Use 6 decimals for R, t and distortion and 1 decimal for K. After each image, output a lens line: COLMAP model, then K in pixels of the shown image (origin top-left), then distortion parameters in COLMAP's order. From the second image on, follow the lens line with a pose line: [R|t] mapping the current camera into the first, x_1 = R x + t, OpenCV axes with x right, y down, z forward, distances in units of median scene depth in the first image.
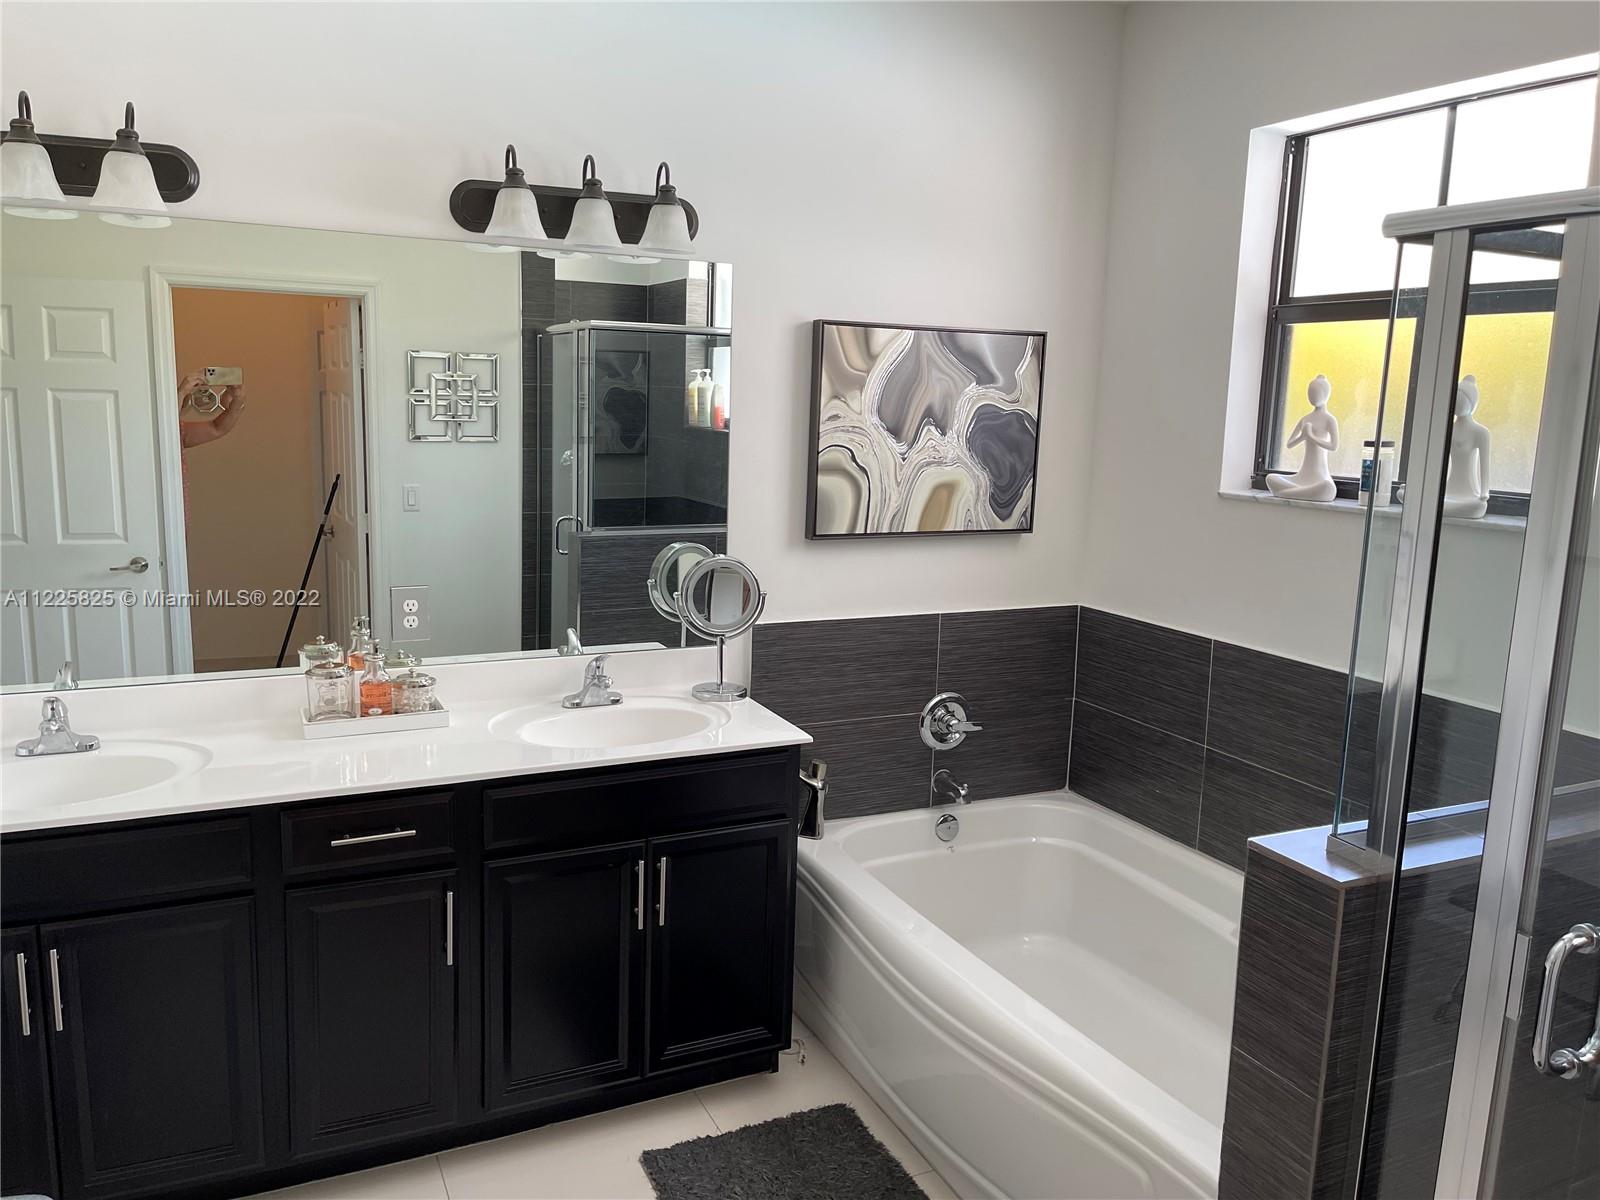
lens RADIAL K [[1212.6, 0, 764.5], [0, 1212.6, 580.5], [0, 0, 1]] dist [0.064056, -0.087049]
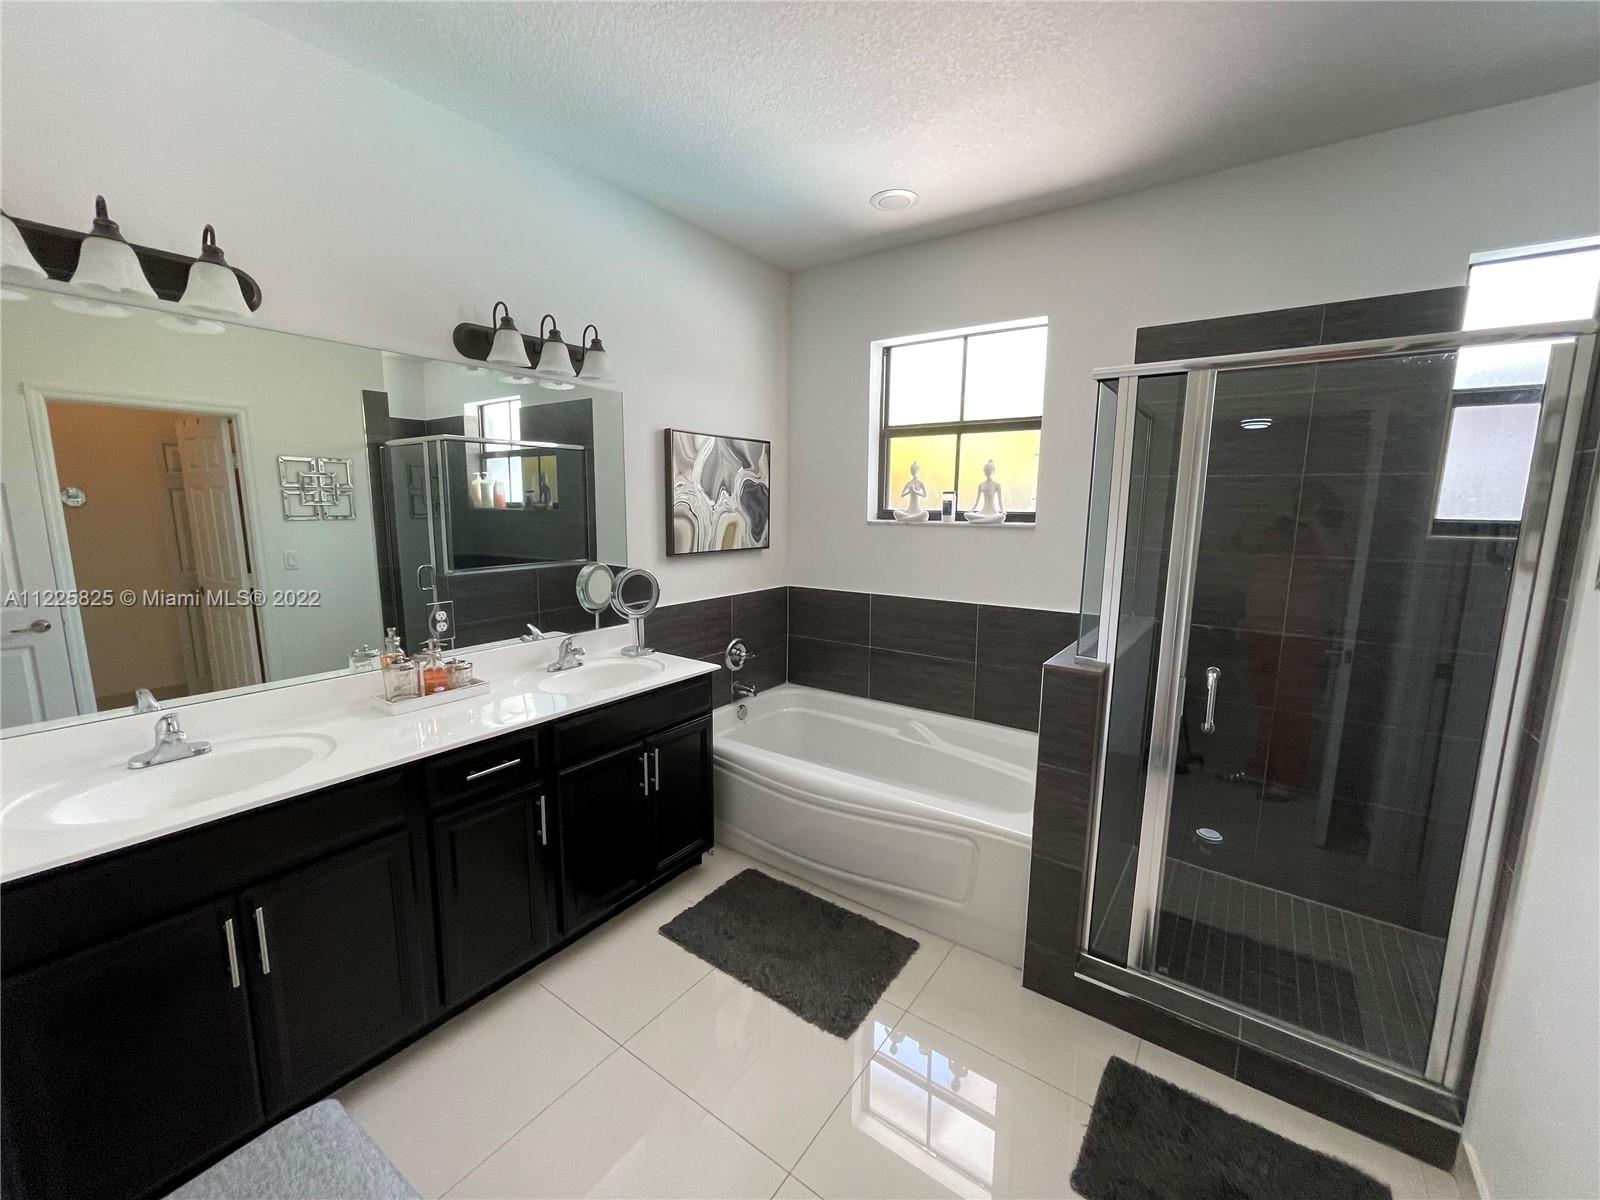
lens RADIAL K [[649.0, 0, 795.6], [0, 649.0, 598.7], [0, 0, 1]] dist [0.001005, -0.000766]
pose [[0.876355, -0.092140, 0.472770, -0.251265], [0.089755, 0.995580, 0.027656, 0.015346], [-0.473229, 0.018197, 0.880752, 0.111757]]
